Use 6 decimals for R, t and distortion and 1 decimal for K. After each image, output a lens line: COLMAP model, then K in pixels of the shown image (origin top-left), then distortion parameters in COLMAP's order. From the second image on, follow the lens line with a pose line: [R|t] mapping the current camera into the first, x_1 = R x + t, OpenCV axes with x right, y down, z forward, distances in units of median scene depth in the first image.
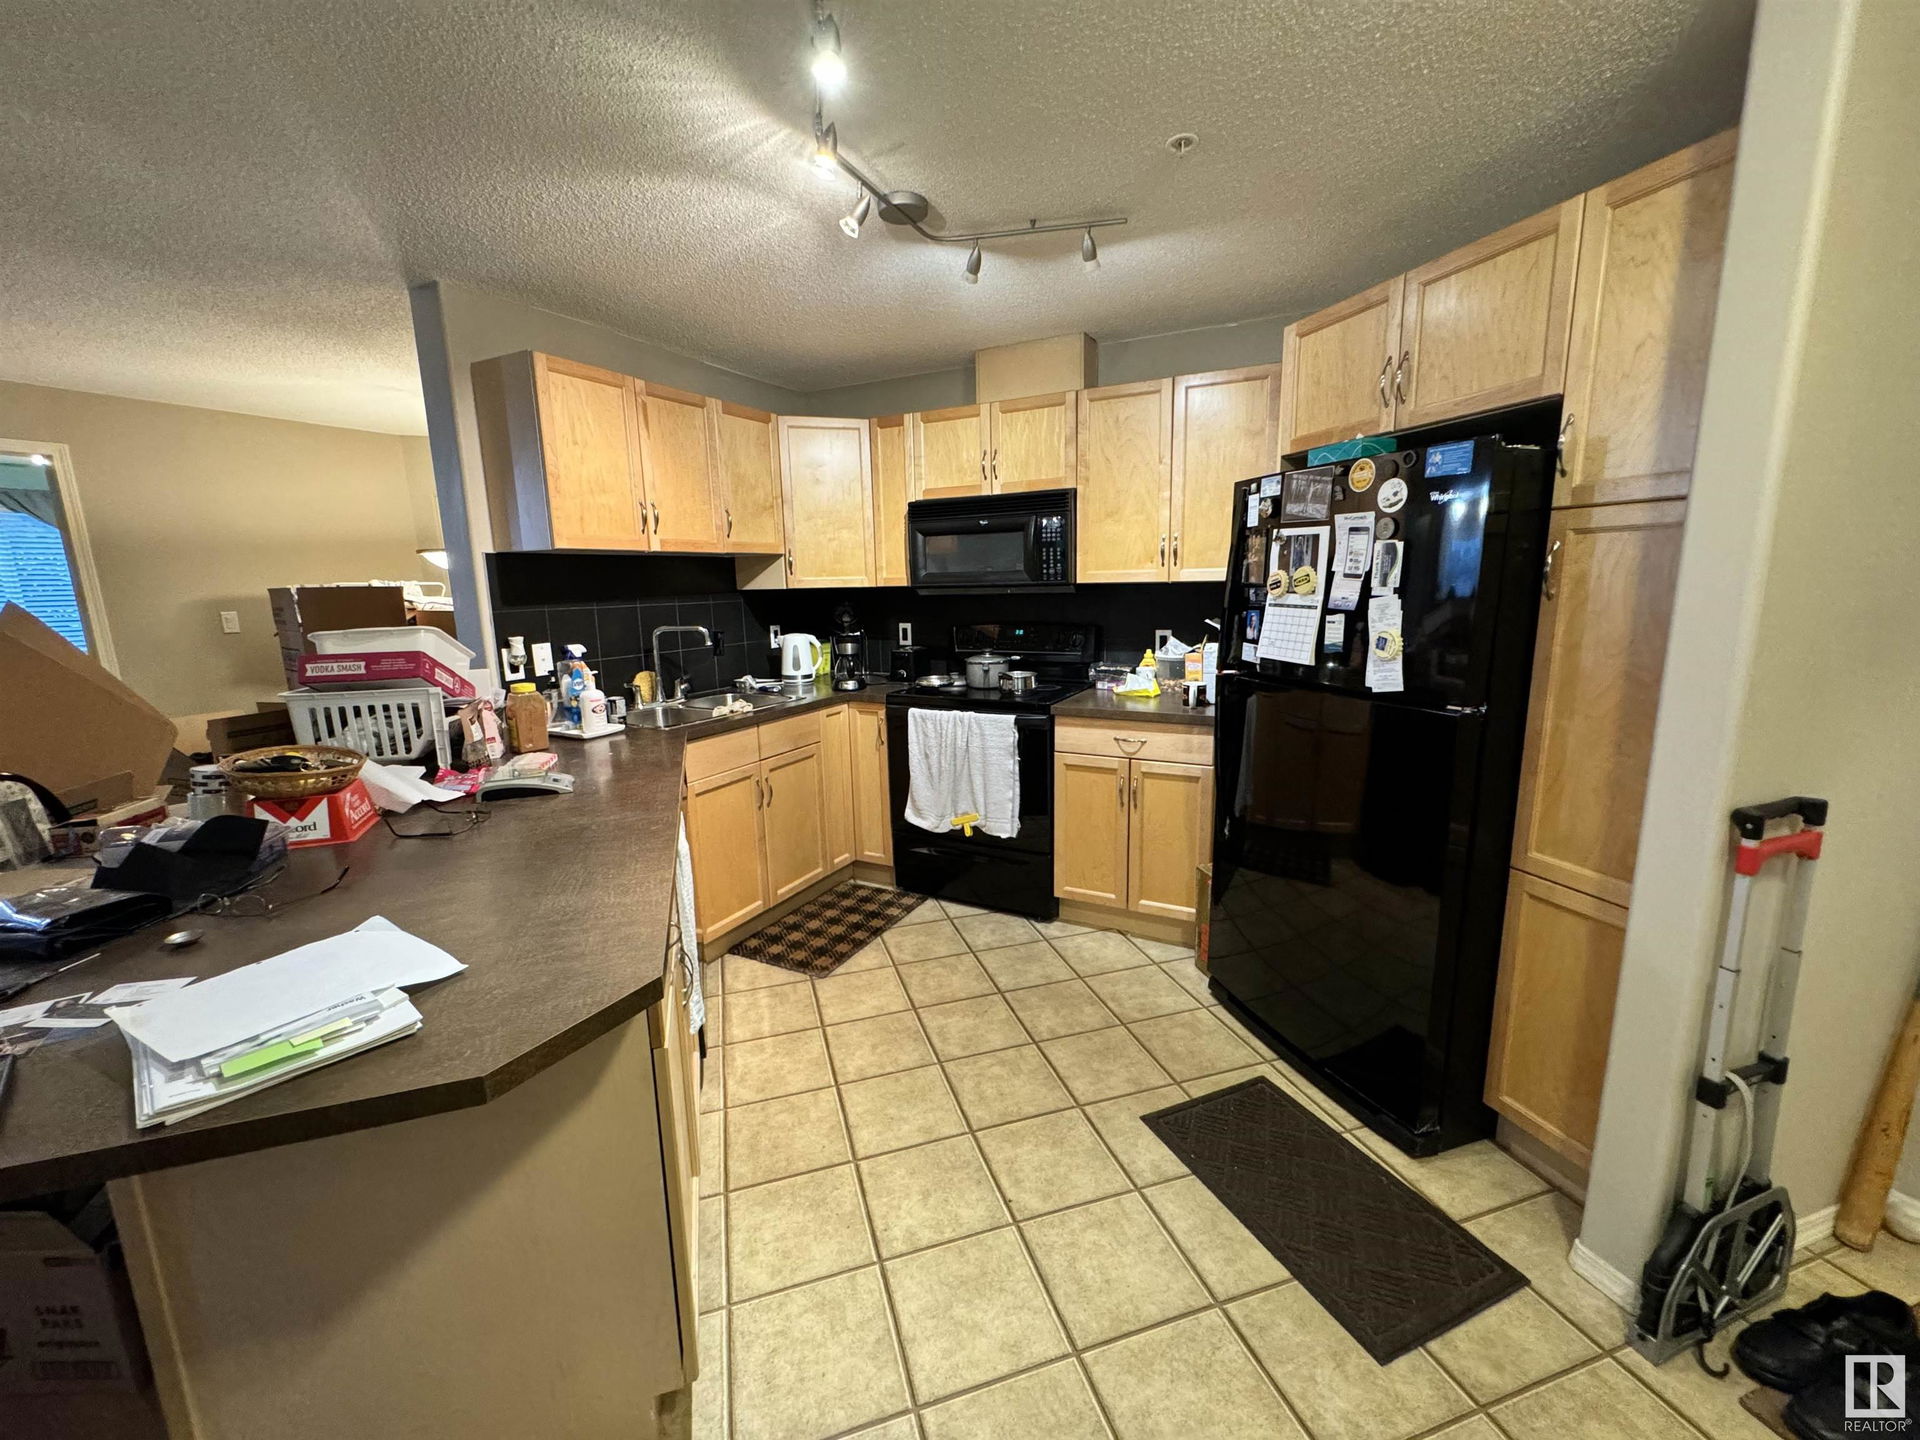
lens RADIAL K [[767.5, 0, 959.9], [0, 767.5, 721.4], [0, 0, 1]] dist [-0.002969, 0.000266]
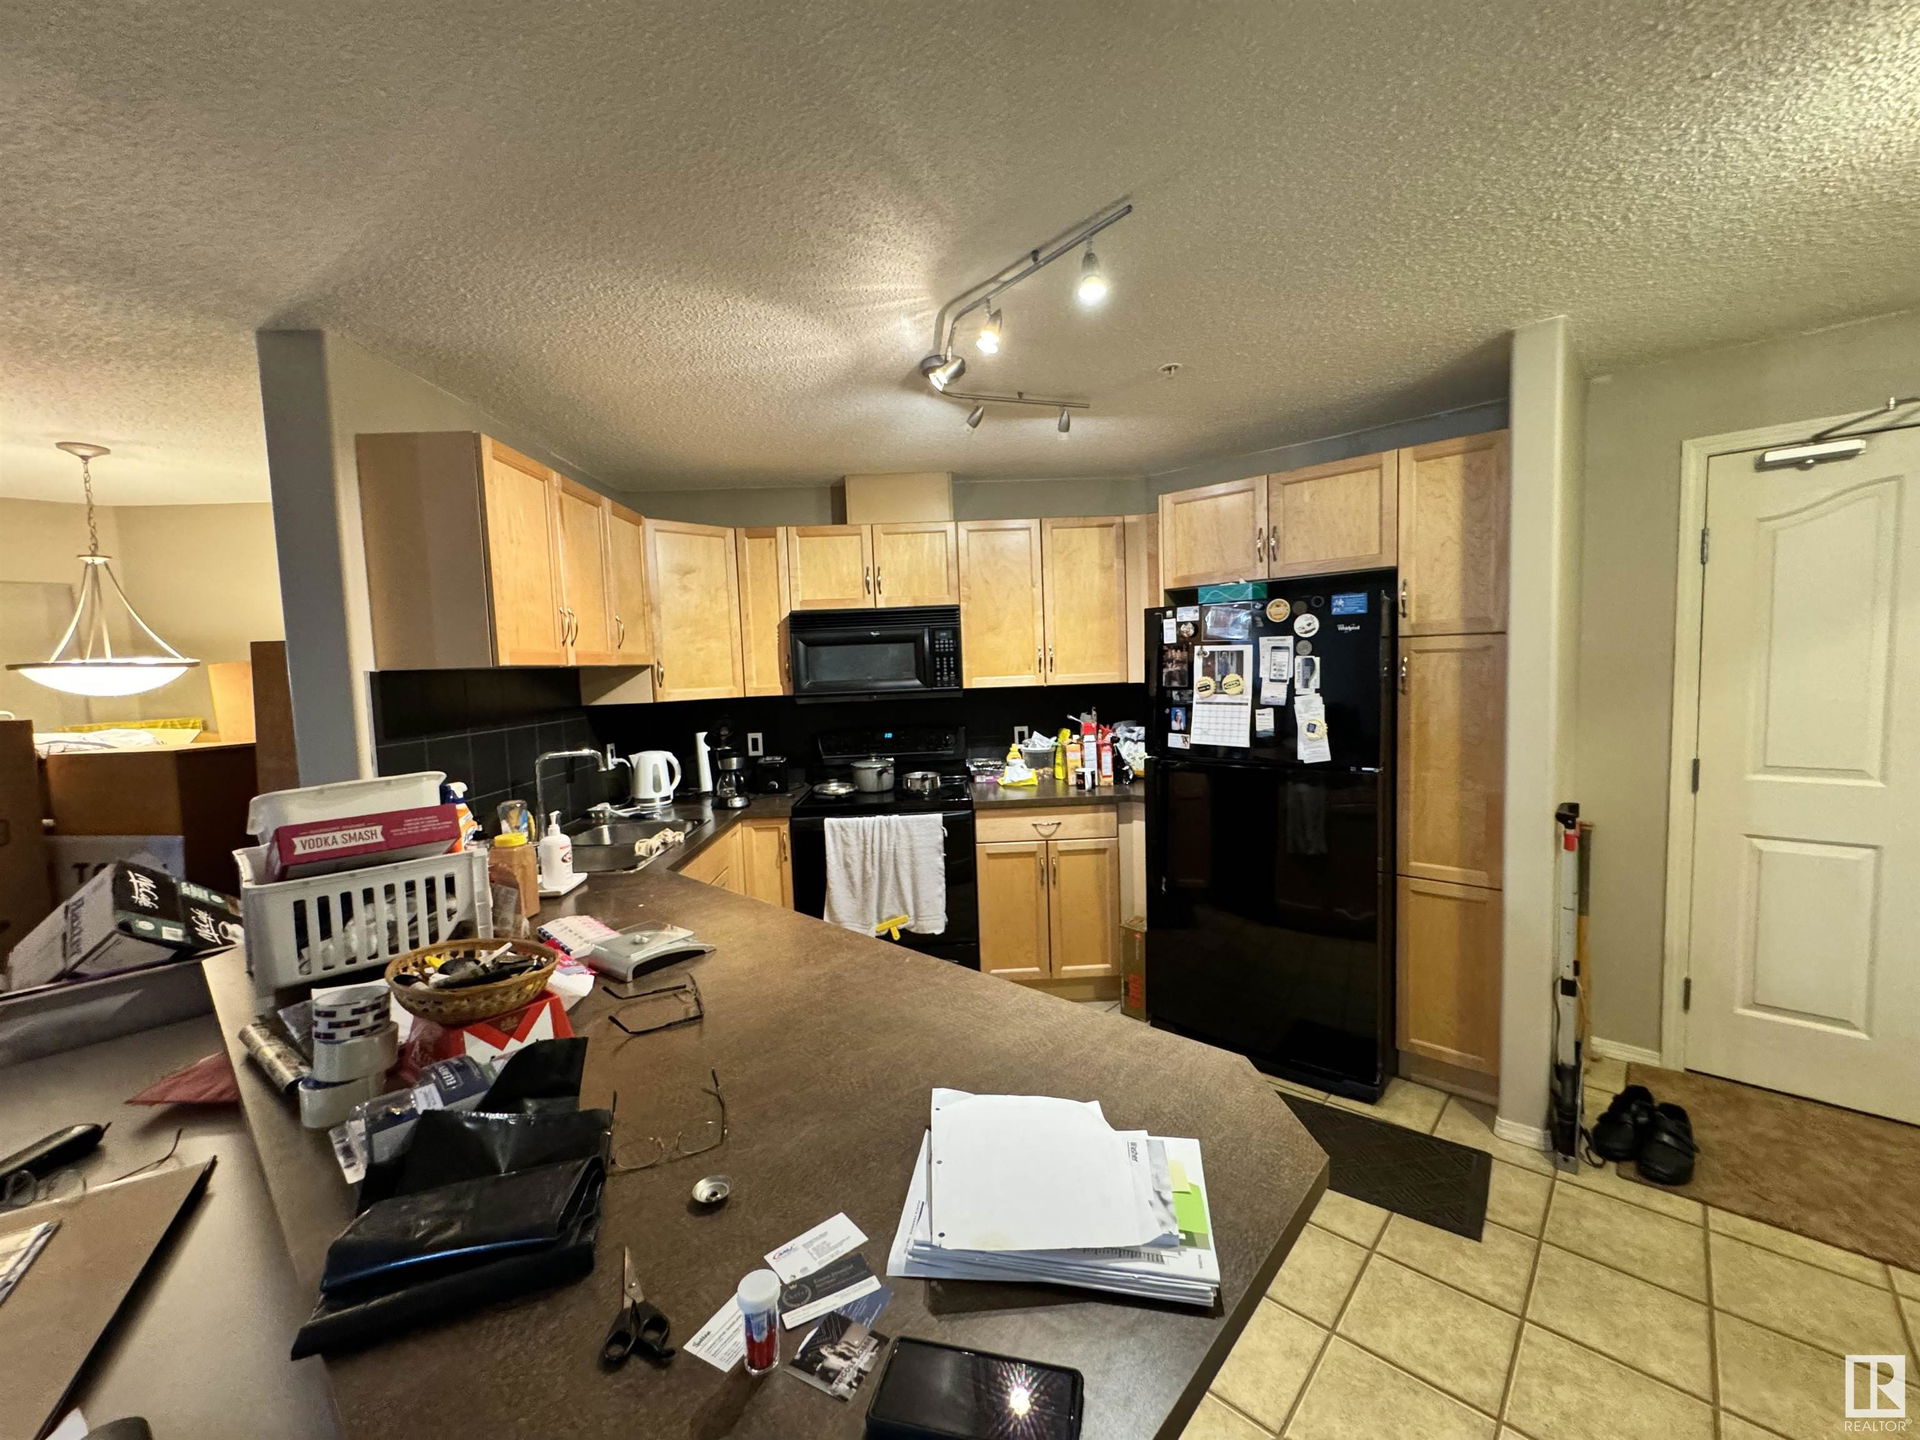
lens RADIAL K [[767.5, 0, 960.2], [0, 767.5, 721.2], [0, 0, 1]] dist [-0.002969, 0.000266]
pose [[0.868990, -0.047670, 0.492528, -0.620492], [0.108633, 0.989445, -0.095901, -0.043899], [-0.482758, 0.136842, 0.864996, 0.083291]]
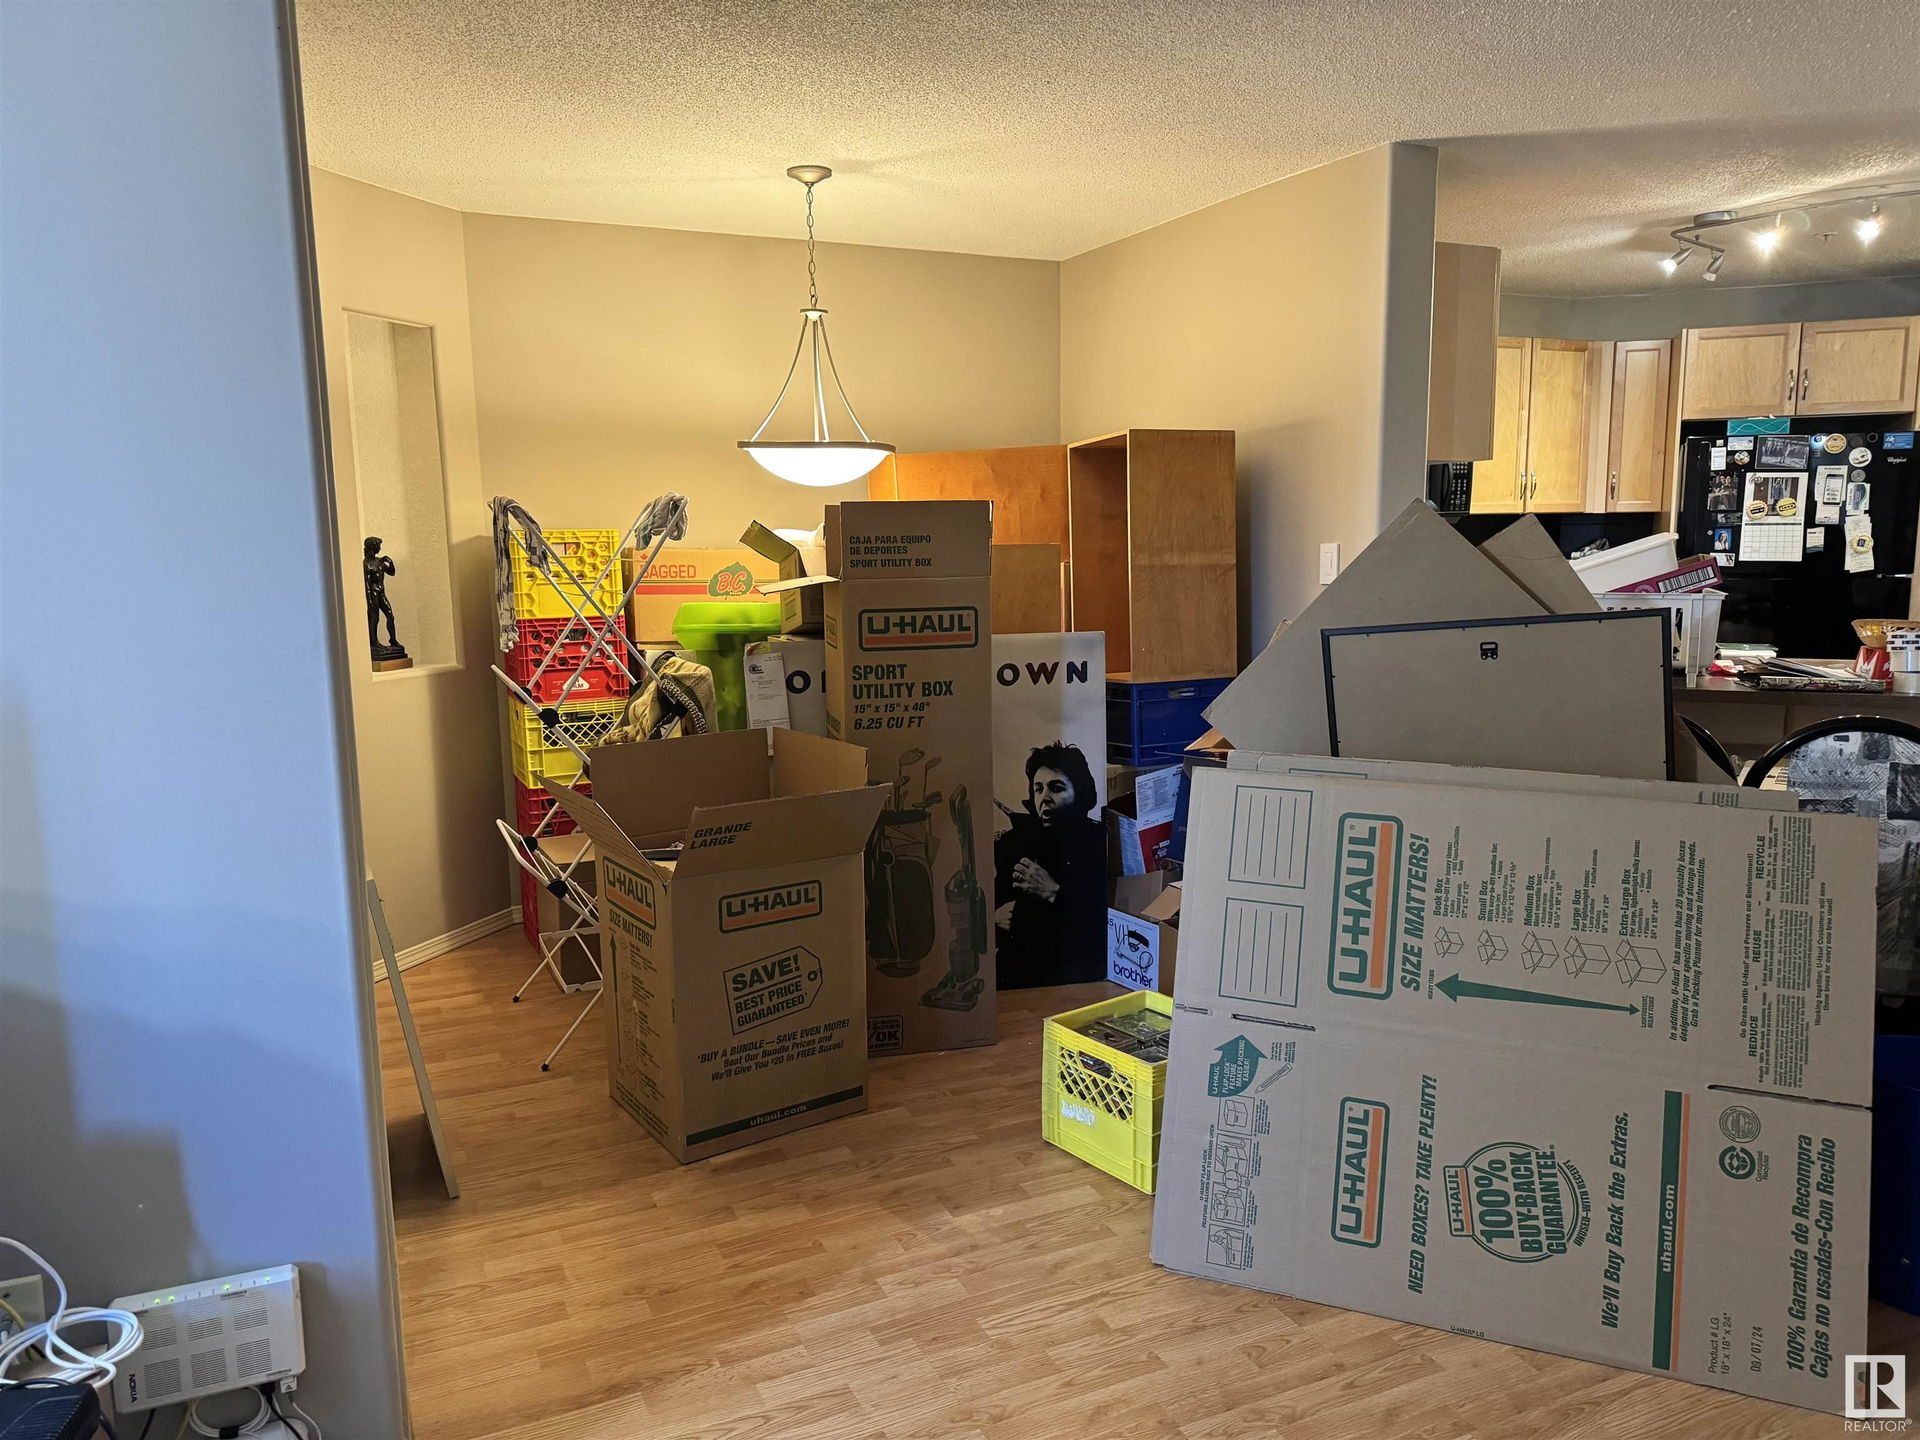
lens RADIAL K [[1334.3, 0, 955.0], [0, 1334.3, 713.0], [0, 0, 1]] dist [0.036649, -0.039621]
pose [[0.606908, -0.098595, 0.788633, -2.704884], [0.148271, 0.988901, 0.009527, -0.048941], [-0.780819, 0.111149, 0.614790, 0.688717]]
